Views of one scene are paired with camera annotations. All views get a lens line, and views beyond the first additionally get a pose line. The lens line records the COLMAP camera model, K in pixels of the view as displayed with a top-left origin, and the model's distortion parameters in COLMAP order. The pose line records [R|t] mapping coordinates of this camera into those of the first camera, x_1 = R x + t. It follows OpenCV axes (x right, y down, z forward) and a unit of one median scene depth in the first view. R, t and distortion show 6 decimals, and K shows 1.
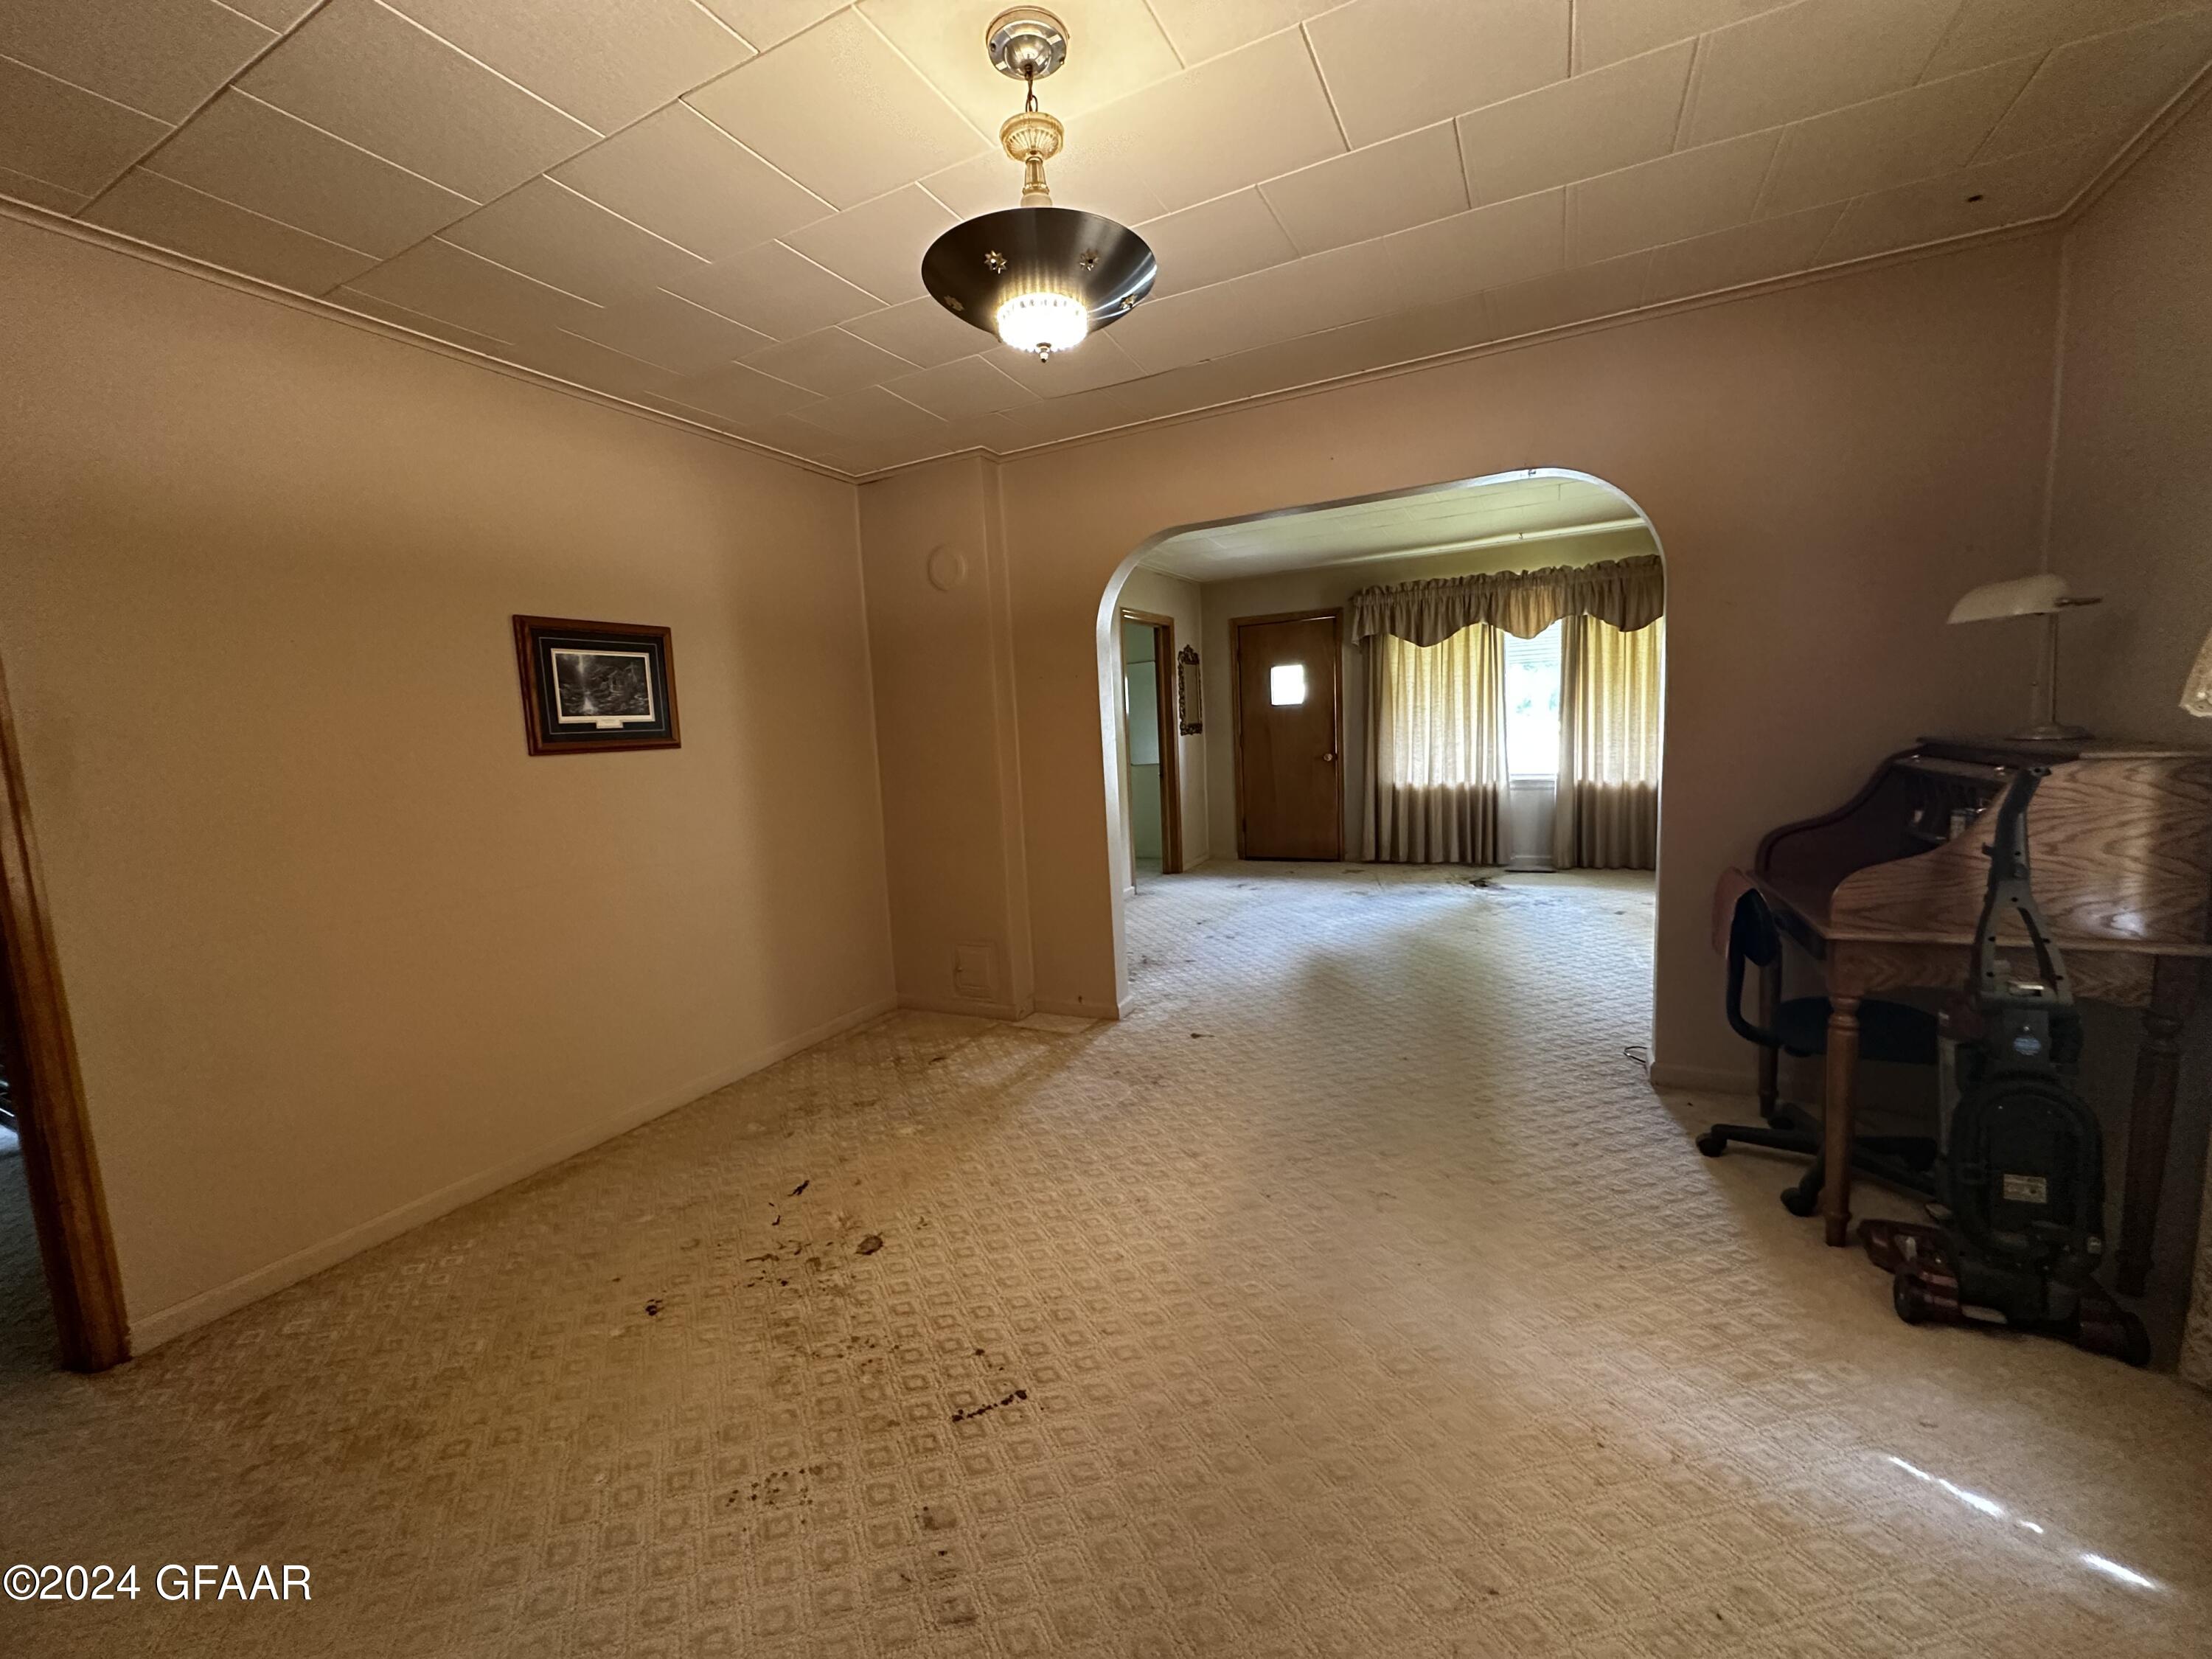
lens RADIAL K [[884.8, 0, 1104.1], [0, 884.8, 826.7], [0, 0, 1]] dist [-0.002826, 0.000689]
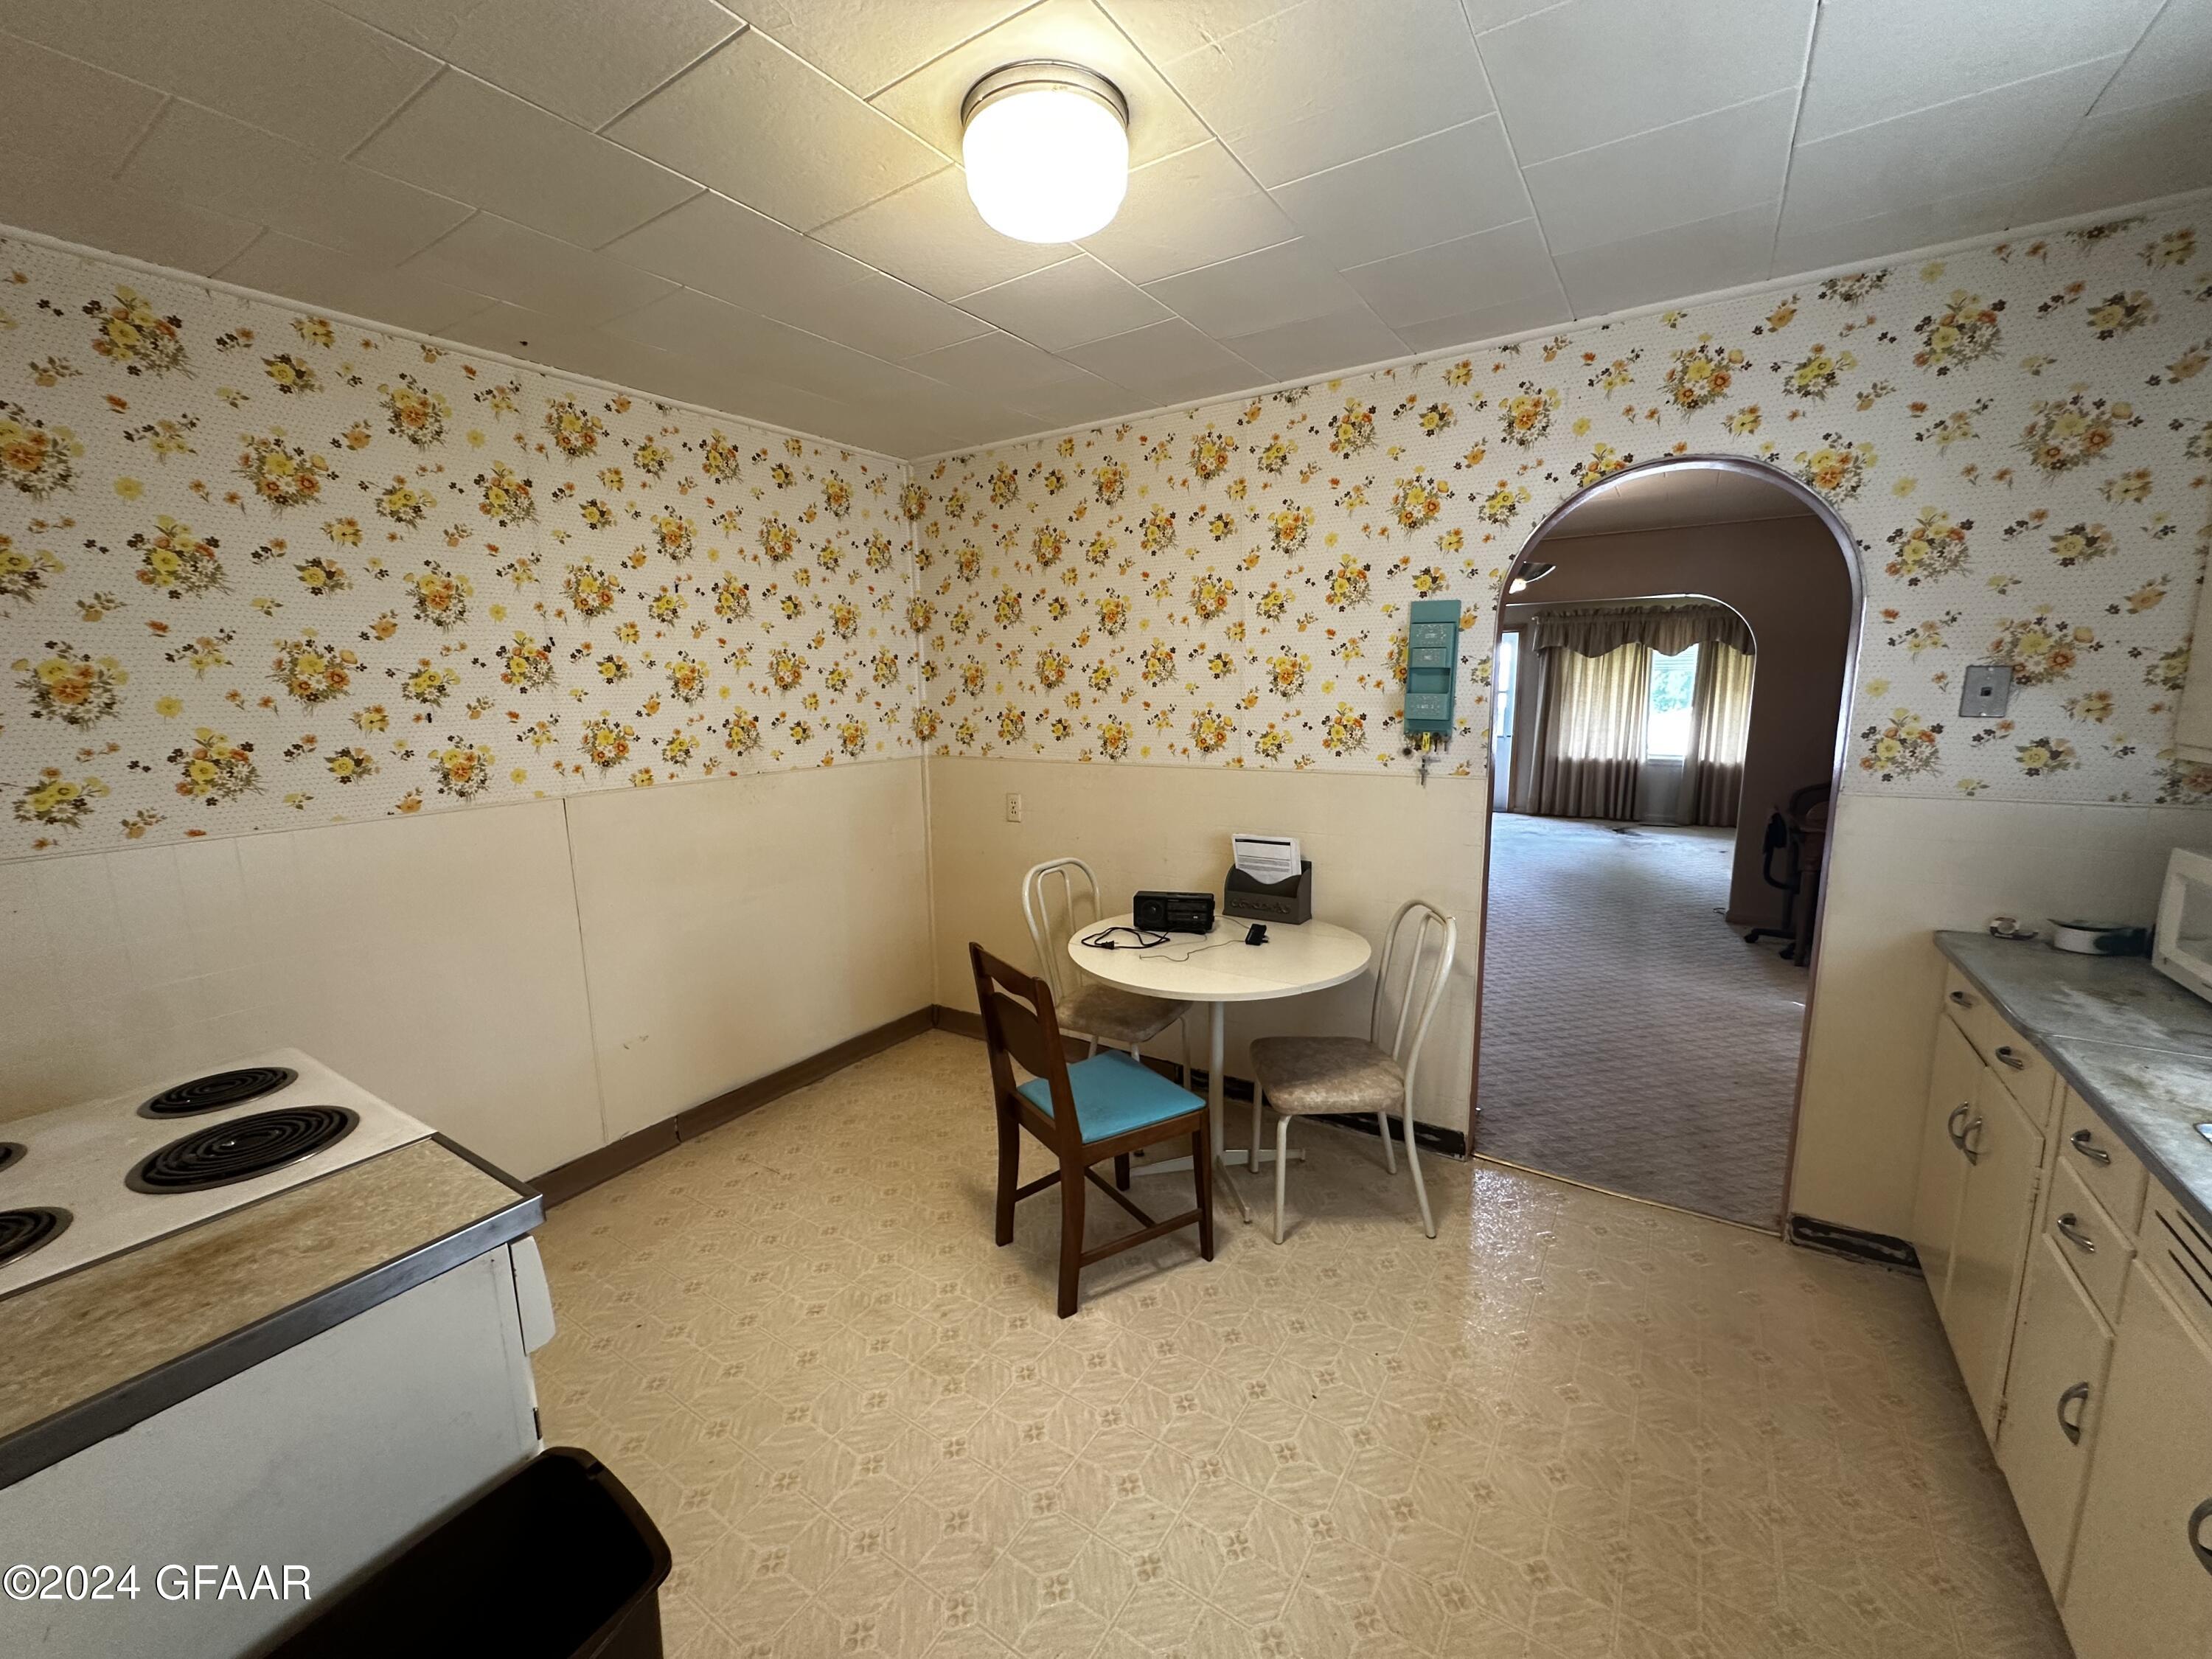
lens RADIAL K [[884.8, 0, 1104.1], [0, 884.8, 826.7], [0, 0, 1]] dist [-0.002826, 0.000689]
pose [[0.993566, 0.047275, -0.102913, -0.640808], [-0.042186, 0.997803, 0.051082, 0.057298], [0.105102, -0.046412, 0.993378, -1.246015]]
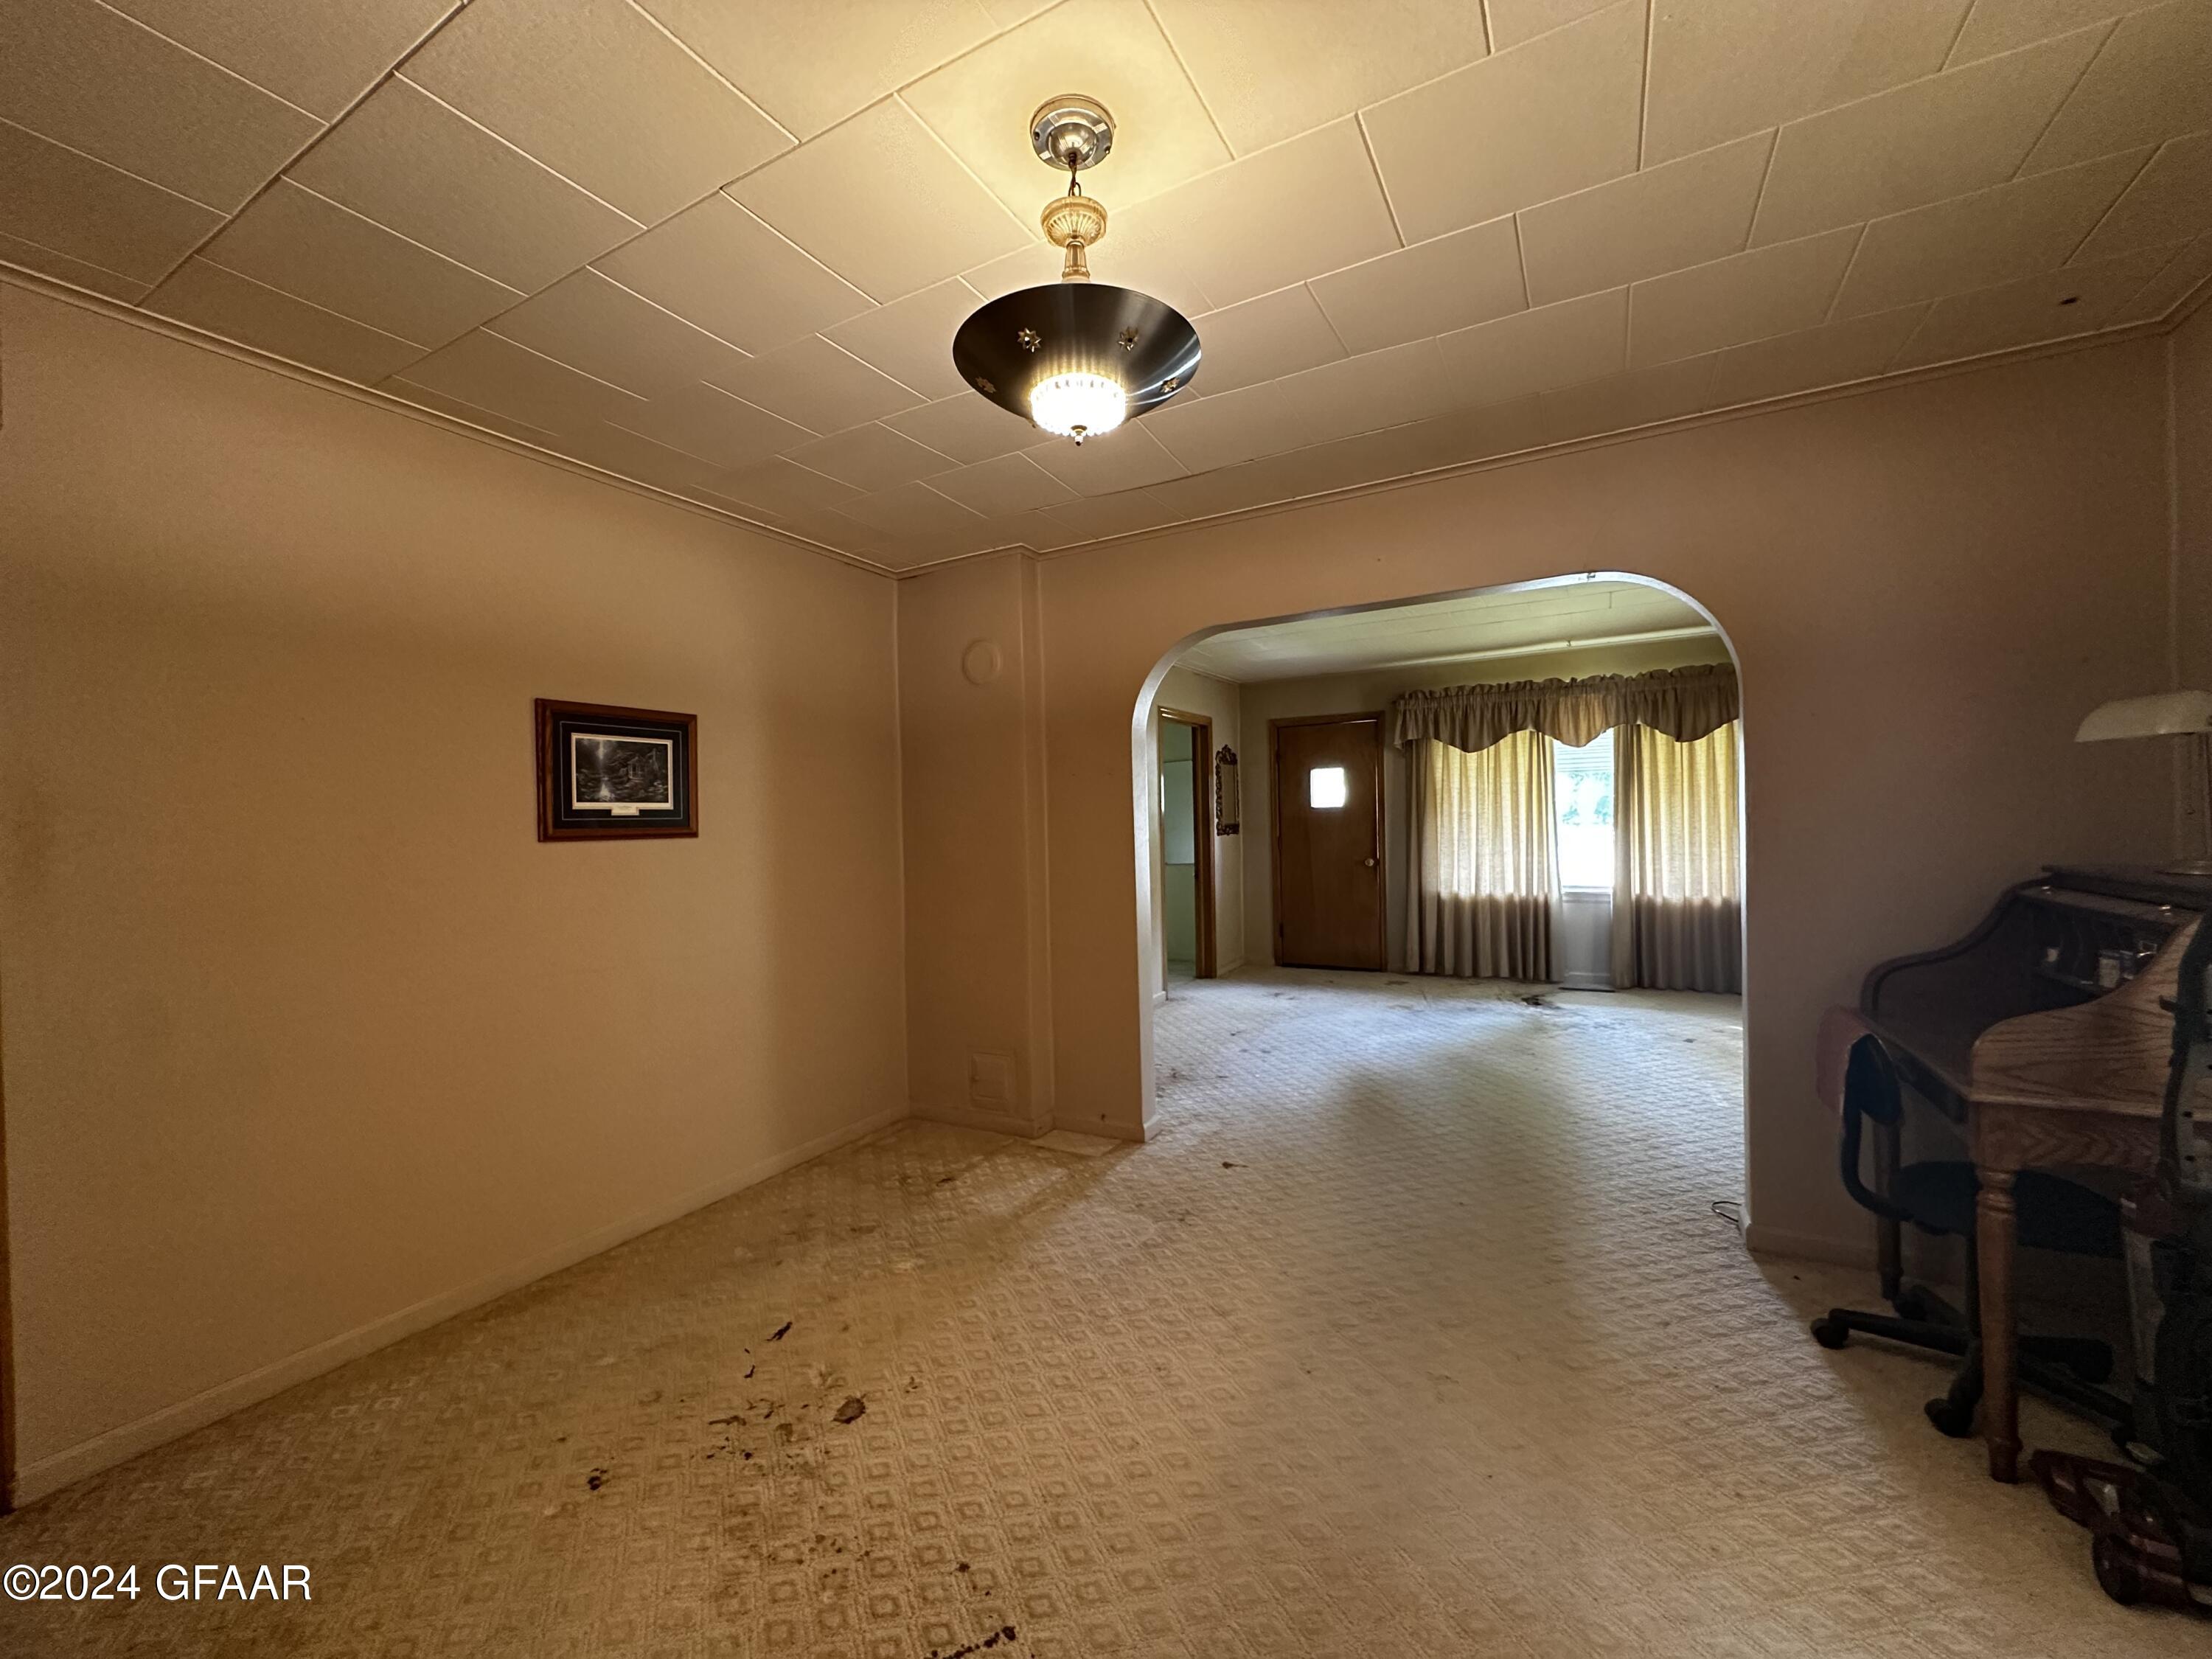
lens RADIAL K [[884.8, 0, 1104.1], [0, 884.8, 826.7], [0, 0, 1]] dist [-0.002826, 0.000689]
pose [[0.998778, 0.027724, -0.040920, 0.005554], [-0.031950, 0.993796, -0.106528, -0.015261], [0.037713, 0.107706, 0.993467, 0.071855]]
